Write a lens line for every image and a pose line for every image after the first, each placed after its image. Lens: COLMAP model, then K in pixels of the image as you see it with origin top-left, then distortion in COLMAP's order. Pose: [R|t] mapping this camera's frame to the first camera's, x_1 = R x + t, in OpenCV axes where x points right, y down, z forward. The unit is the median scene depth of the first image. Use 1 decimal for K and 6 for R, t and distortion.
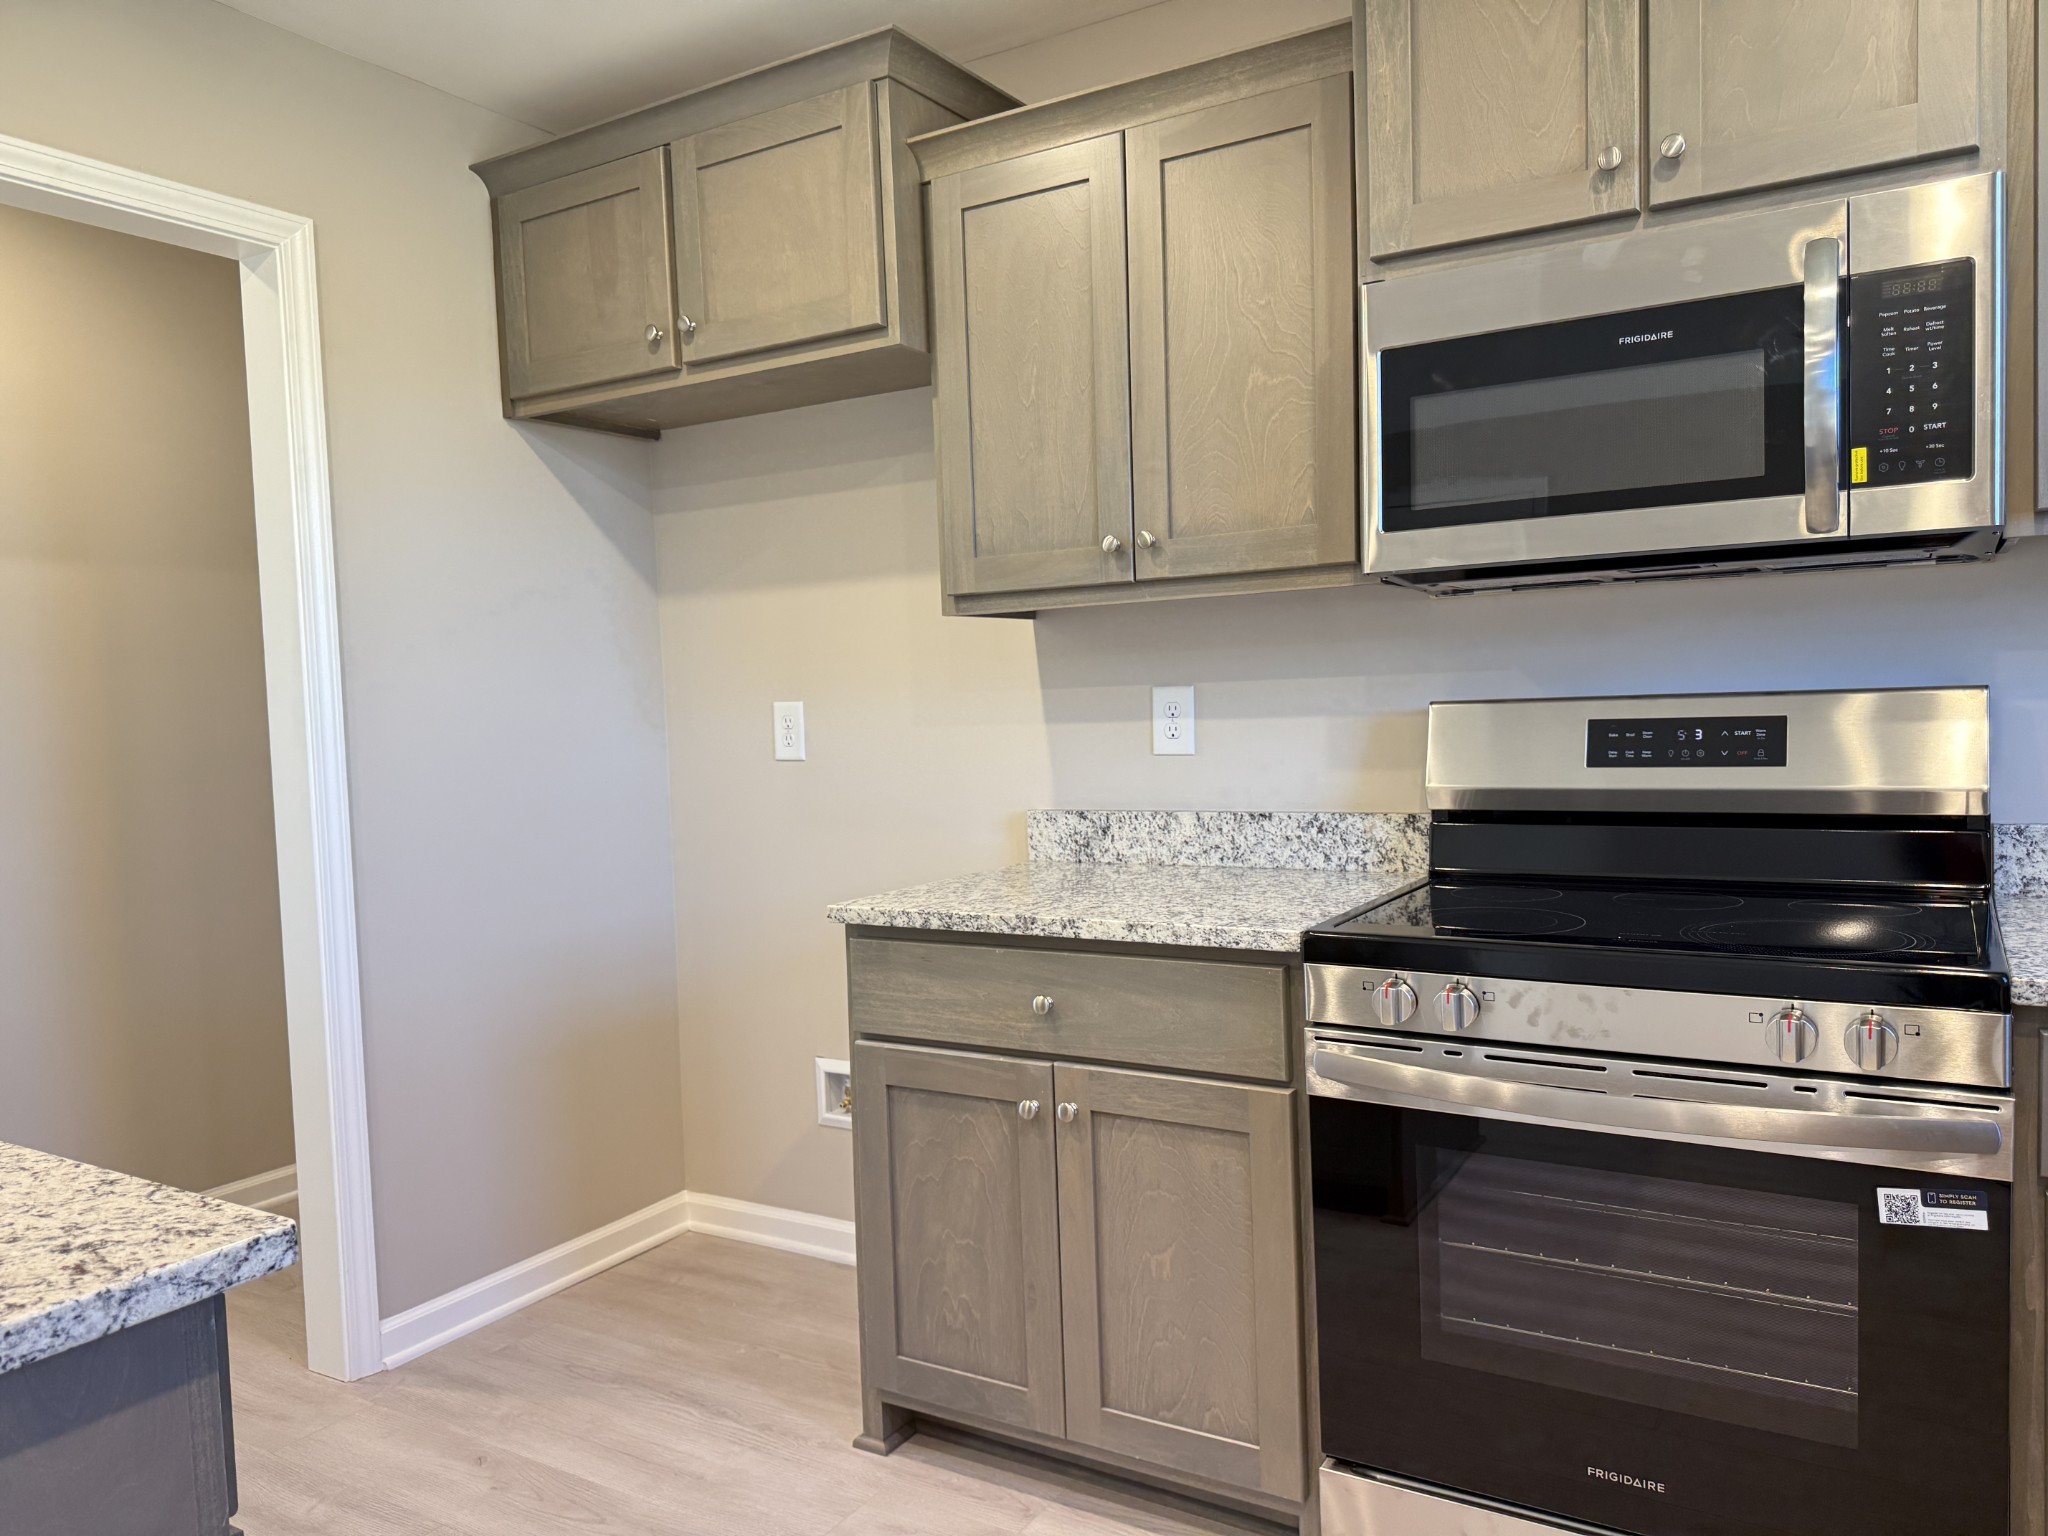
lens RADIAL K [[1444.2, 0, 1034.6], [0, 1444.2, 775.0], [0, 0, 1]] dist [0.042525, -0.047212]
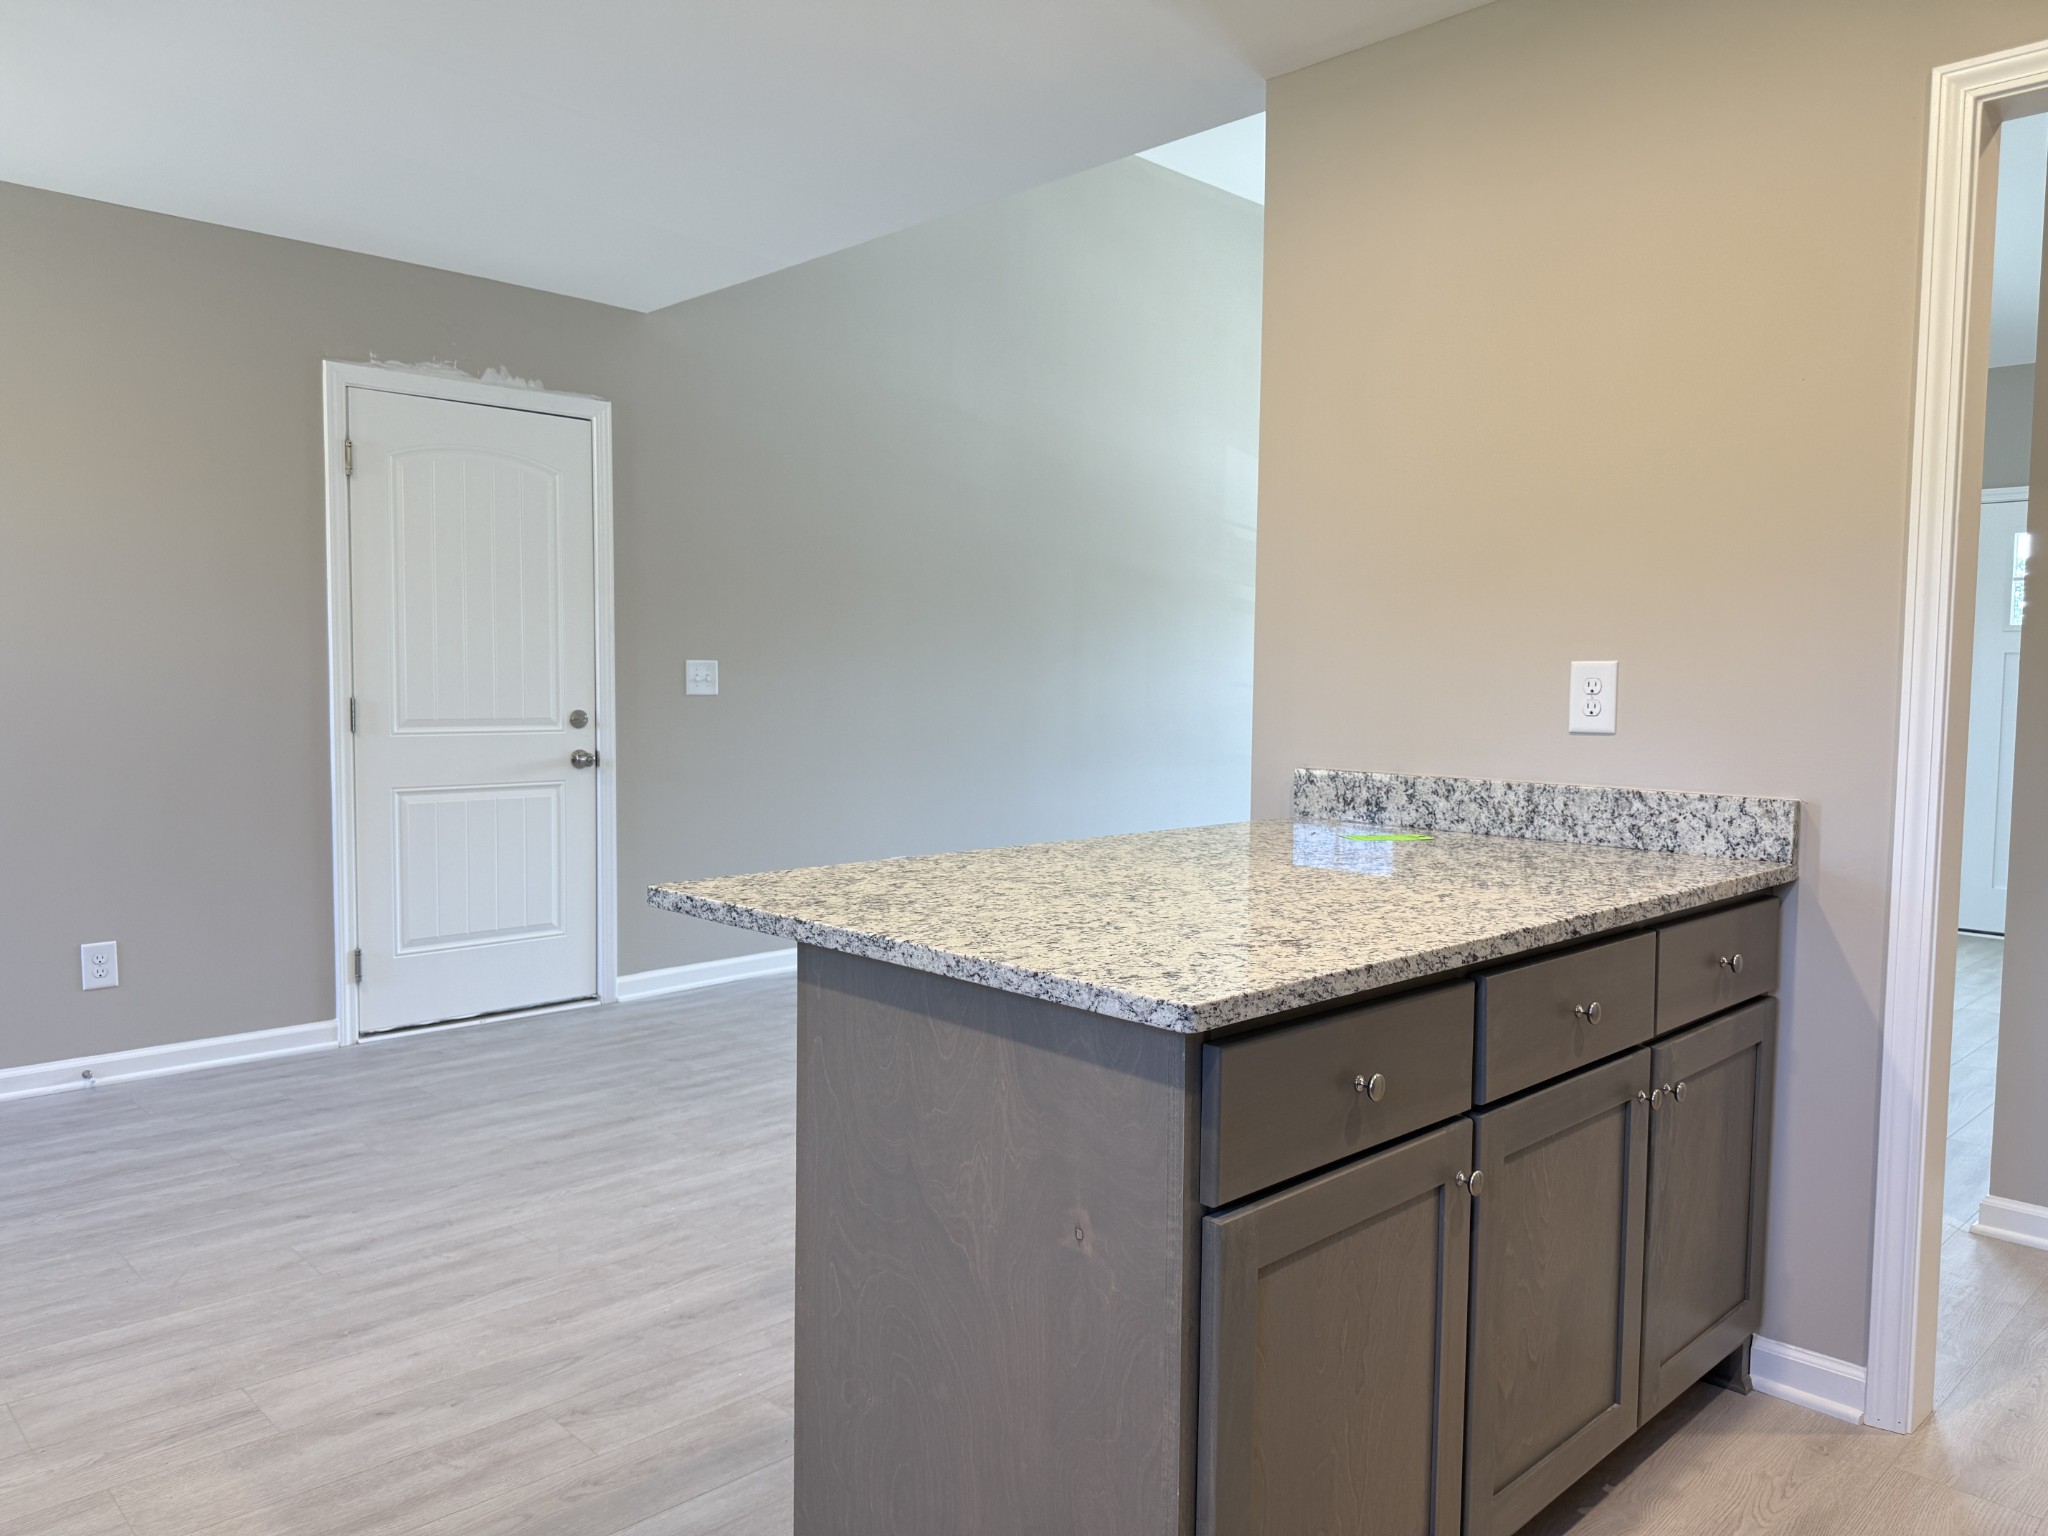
lens RADIAL K [[1444.2, 0, 1026.6], [0, 1444.2, 770.3], [0, 0, 1]] dist [0.042525, -0.047212]
pose [[-0.256119, 0.093987, -0.962065, 0.364902], [-0.054917, 0.992240, 0.111555, -0.024022], [0.965084, 0.081405, -0.248970, 0.522479]]
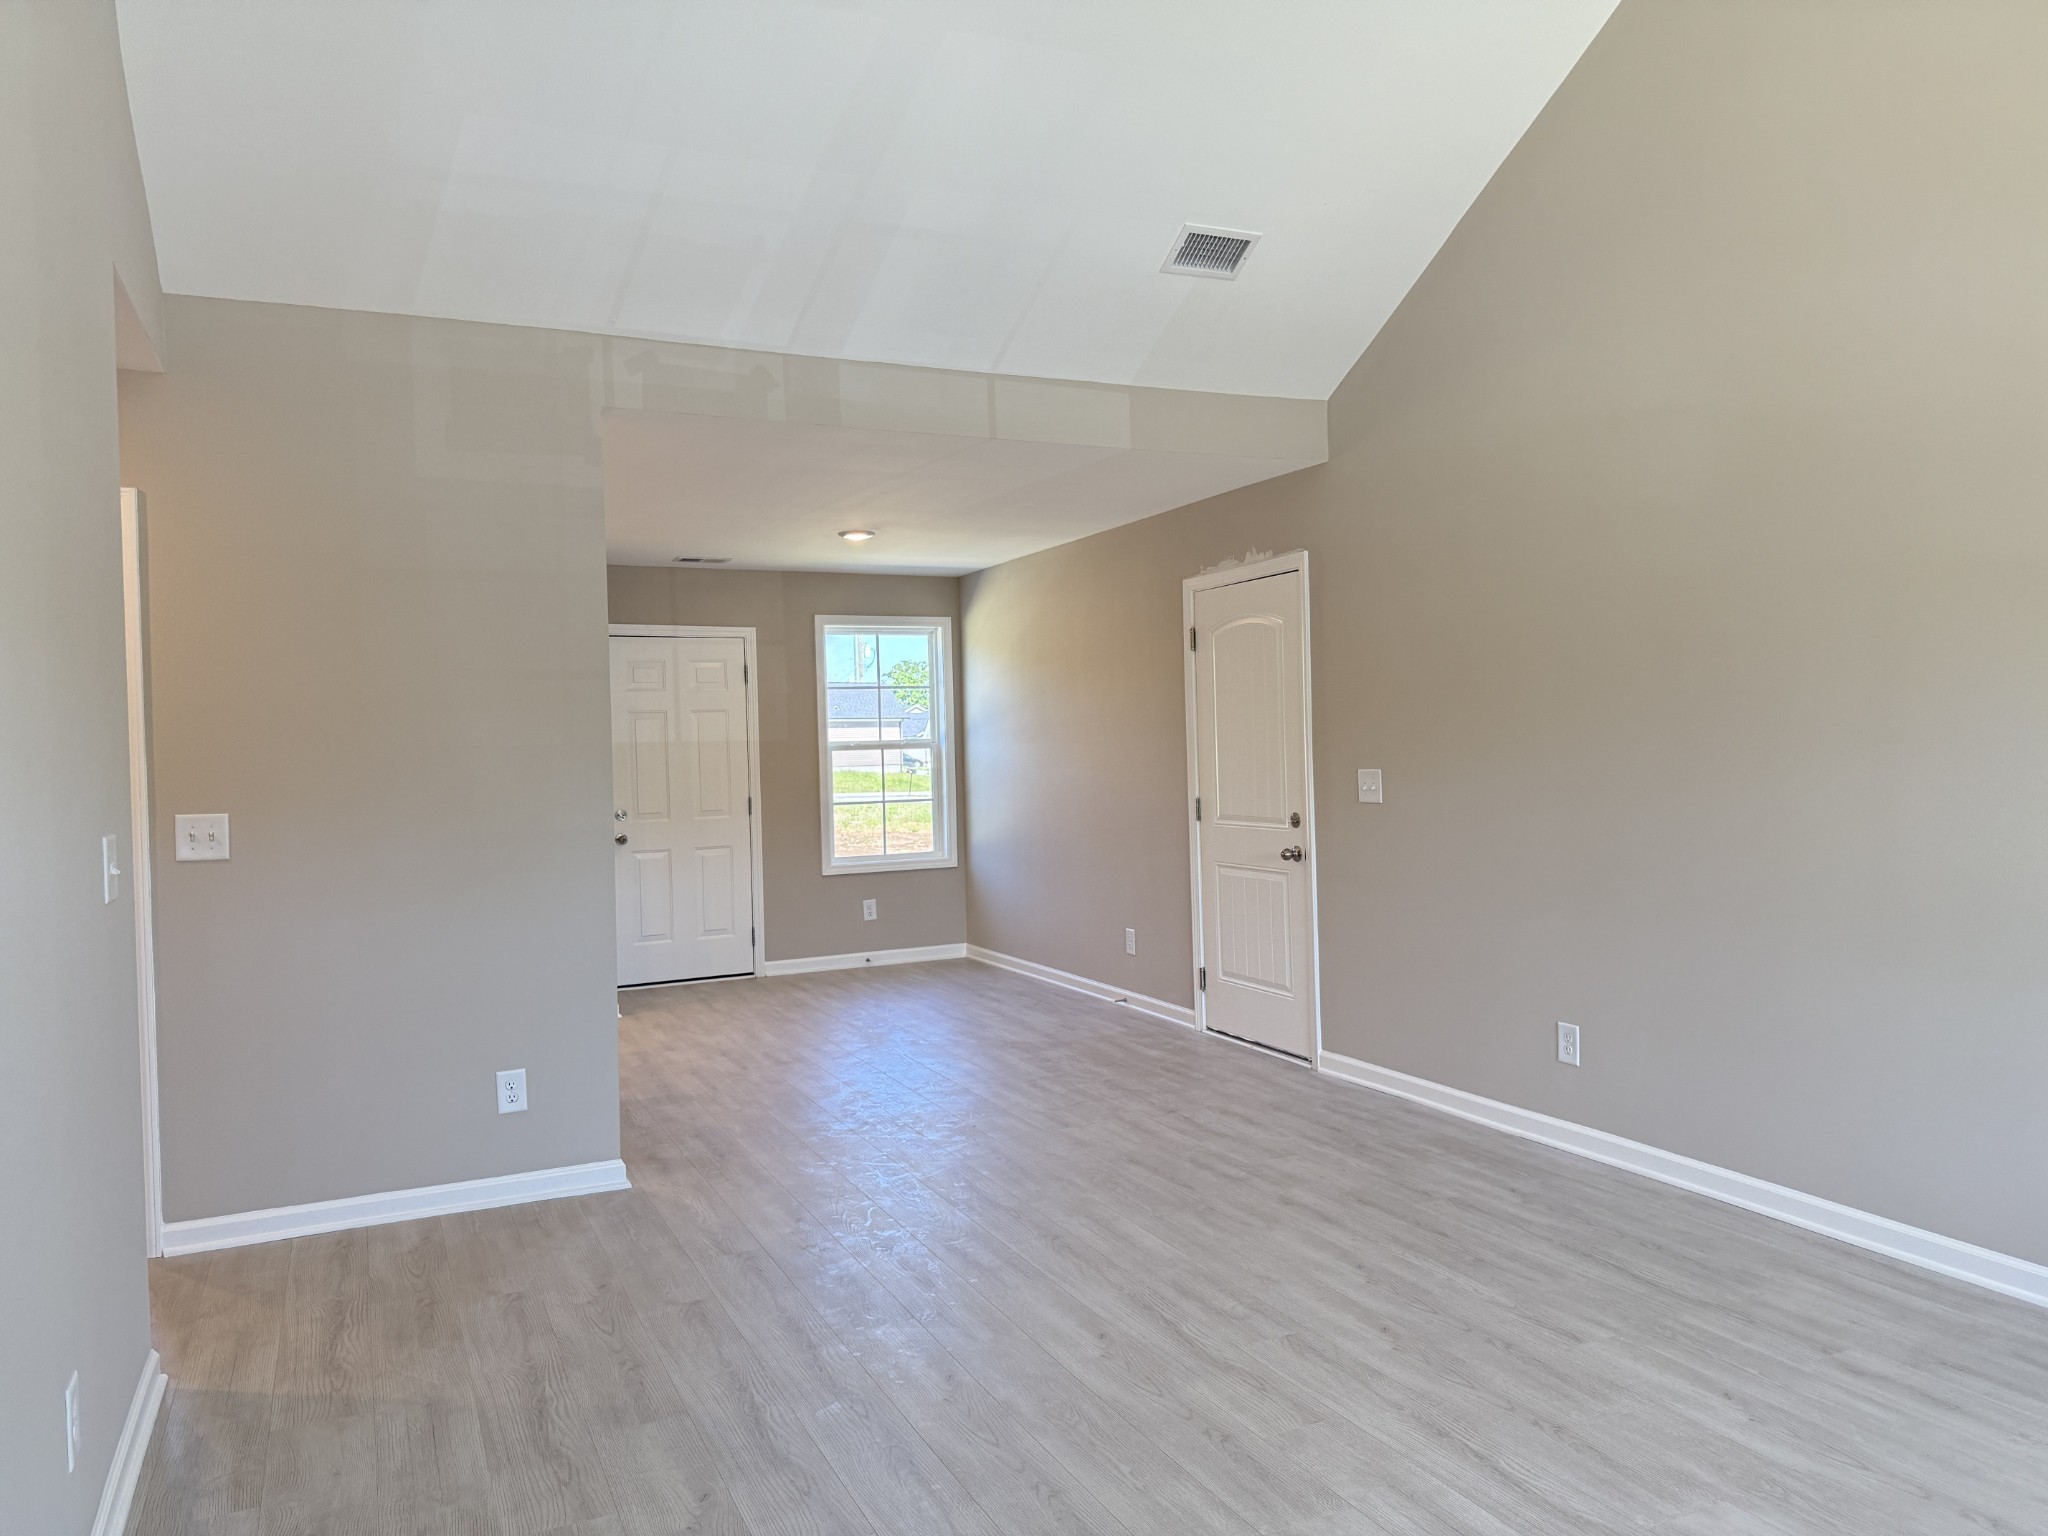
lens RADIAL K [[1444.2, 0, 1020.7], [0, 1444.2, 782.0], [0, 0, 1]] dist [0.042525, -0.047212]
pose [[-0.825760, 0.040147, 0.562591, -2.900774], [0.083890, 0.995111, 0.052120, -0.070473], [-0.557748, 0.090234, -0.825091, 1.852344]]
